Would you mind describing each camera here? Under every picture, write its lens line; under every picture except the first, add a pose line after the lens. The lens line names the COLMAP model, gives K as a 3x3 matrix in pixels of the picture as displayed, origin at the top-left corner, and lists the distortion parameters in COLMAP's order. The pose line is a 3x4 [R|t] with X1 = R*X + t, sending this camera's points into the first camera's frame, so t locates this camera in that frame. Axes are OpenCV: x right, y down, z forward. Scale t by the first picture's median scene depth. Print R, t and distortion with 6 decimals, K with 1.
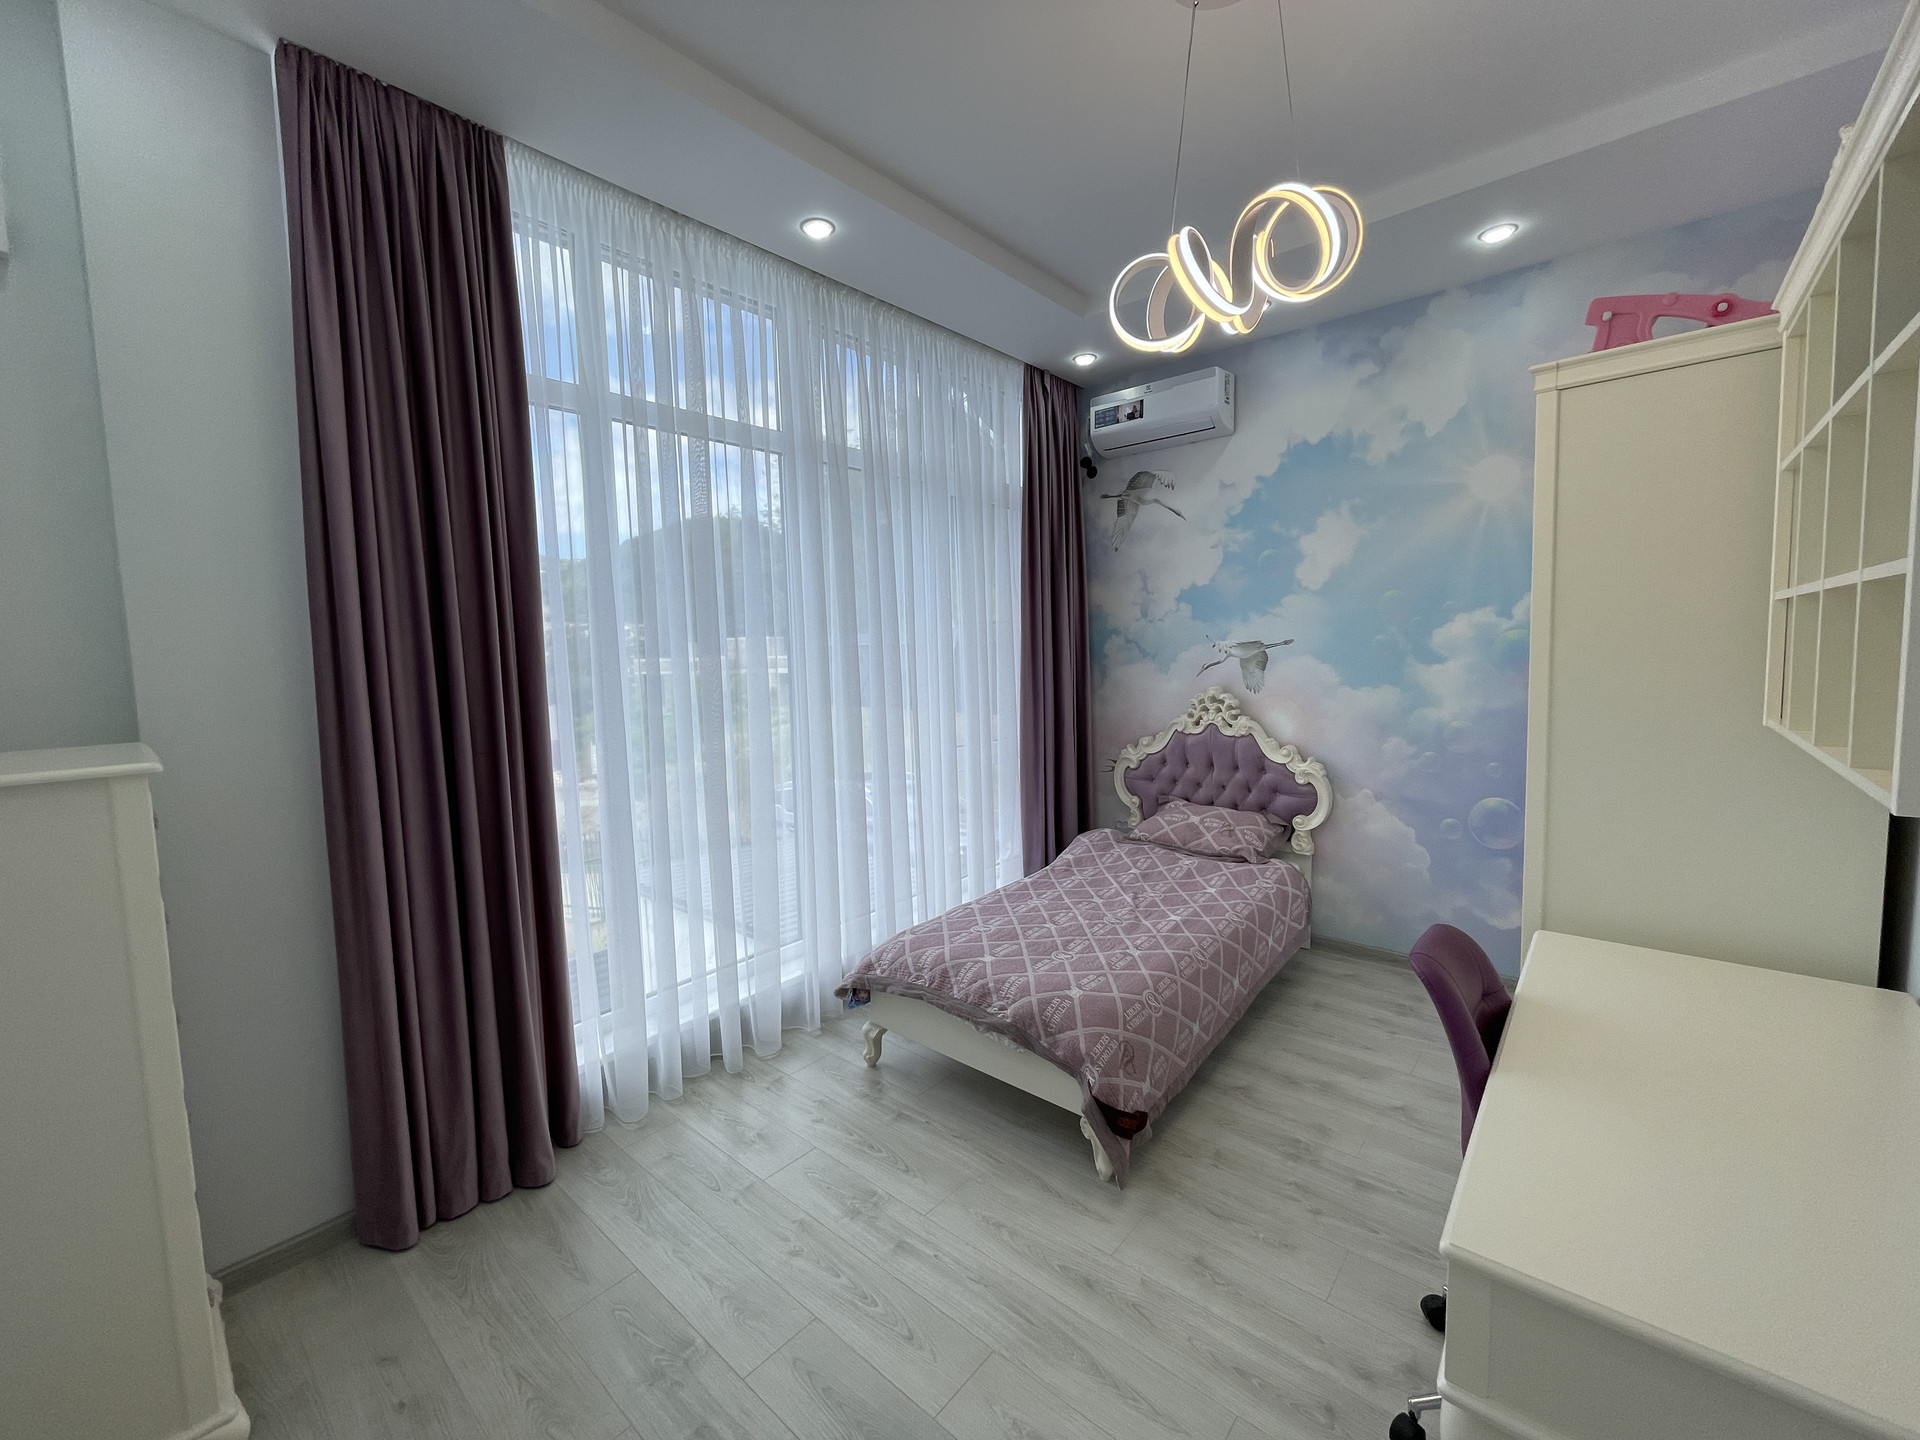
lens RADIAL K [[780.5, 0, 958.1], [0, 780.5, 712.5], [0, 0, 1]] dist [0.000490, 0.000057]
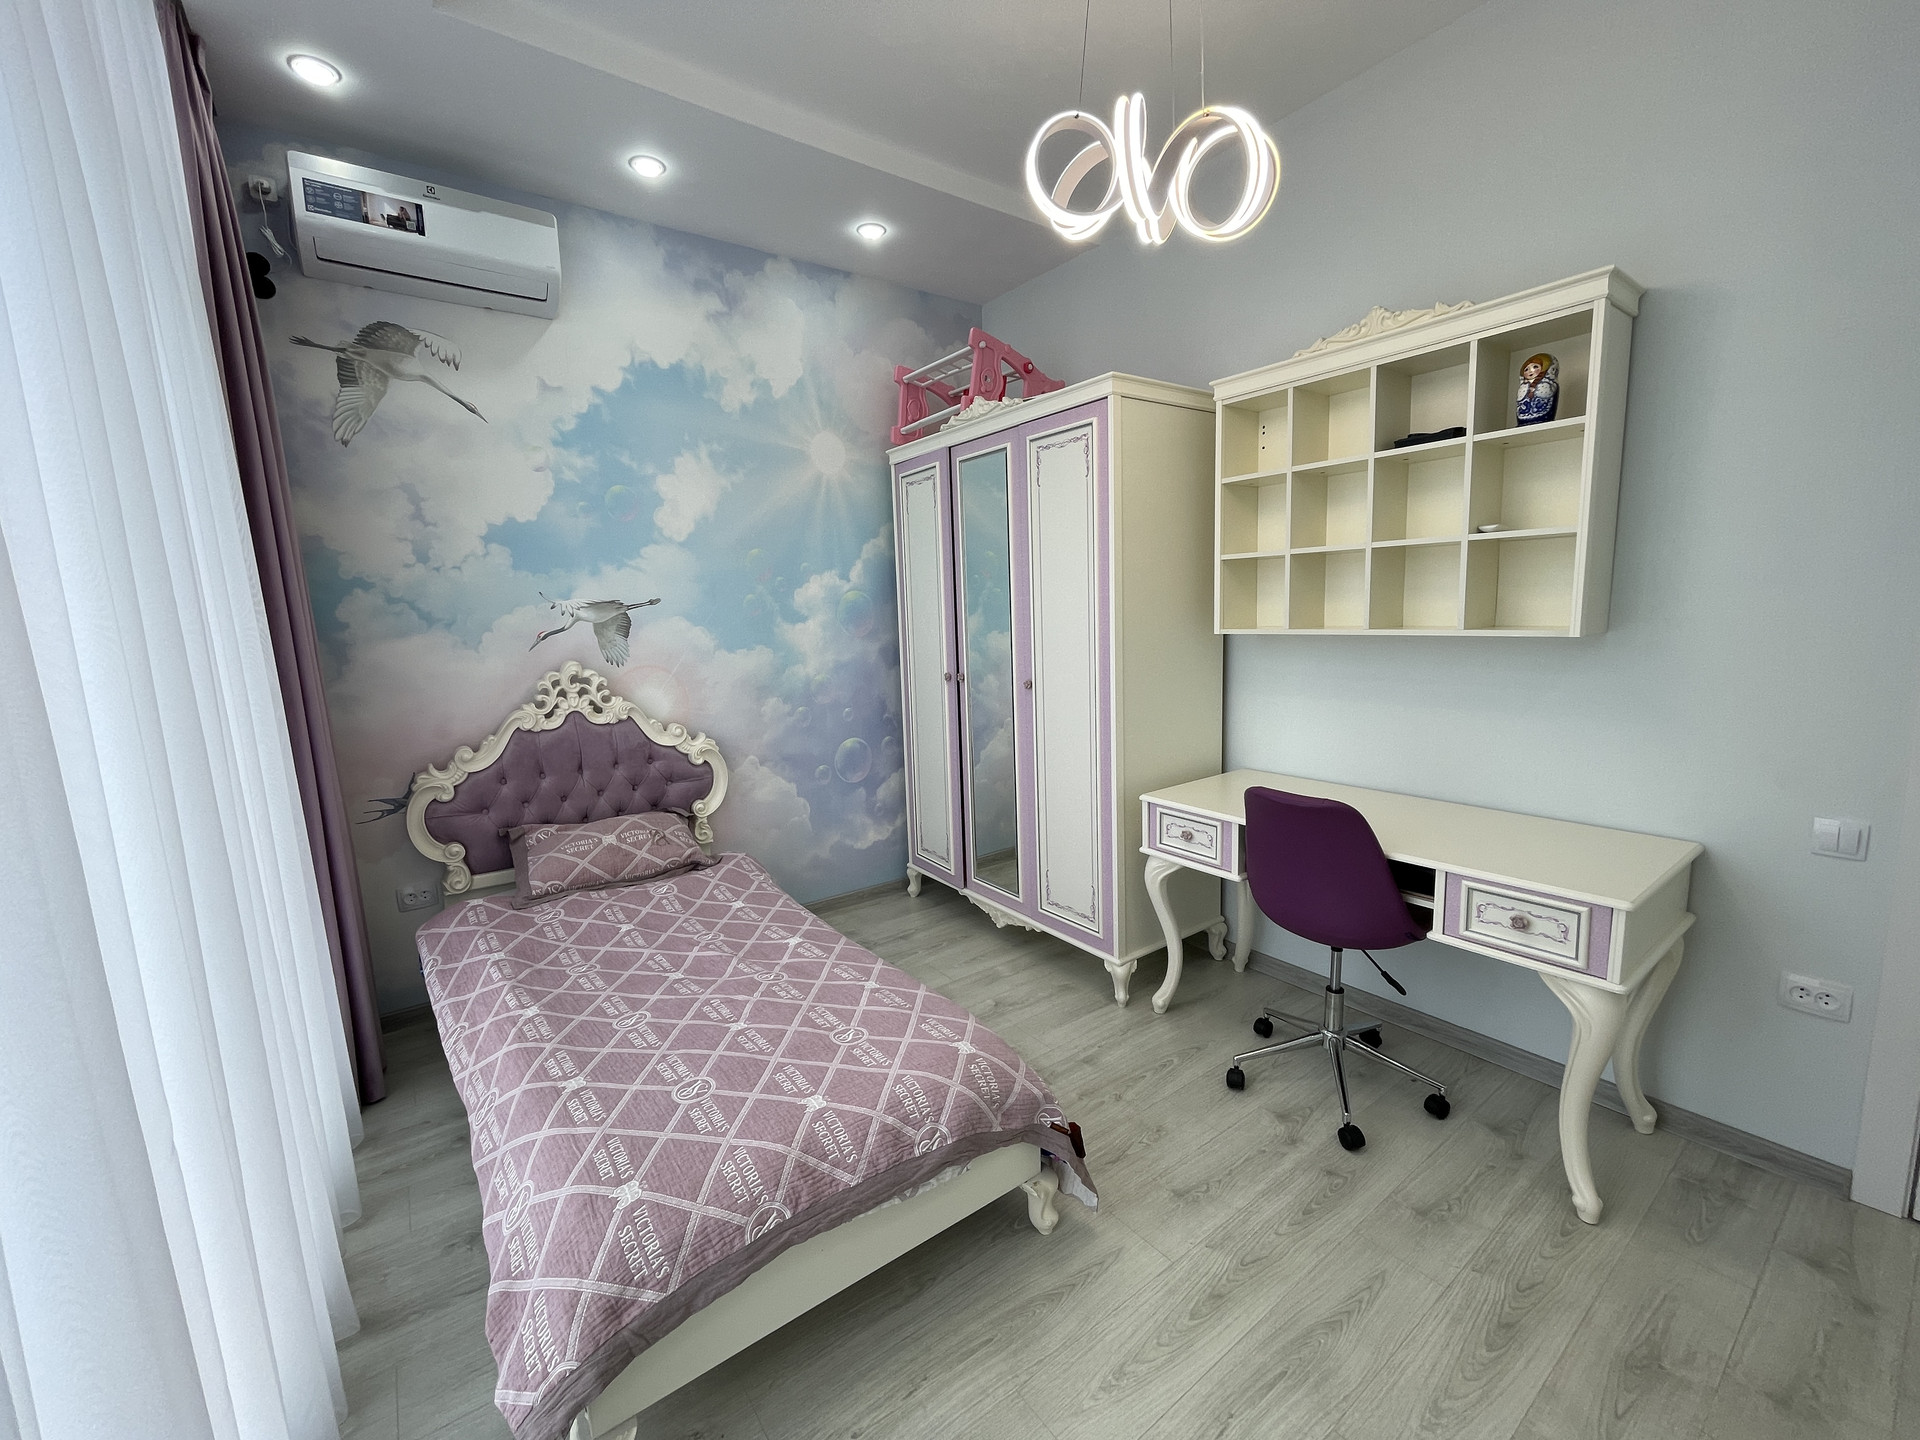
lens RADIAL K [[780.5, 0, 958.1], [0, 780.5, 712.5], [0, 0, 1]] dist [0.000490, 0.000057]
pose [[0.220926, -0.114908, 0.968498, -0.326872], [0.108487, 0.989768, 0.092684, -0.015000], [-0.969238, 0.084593, 0.231132, 0.498701]]
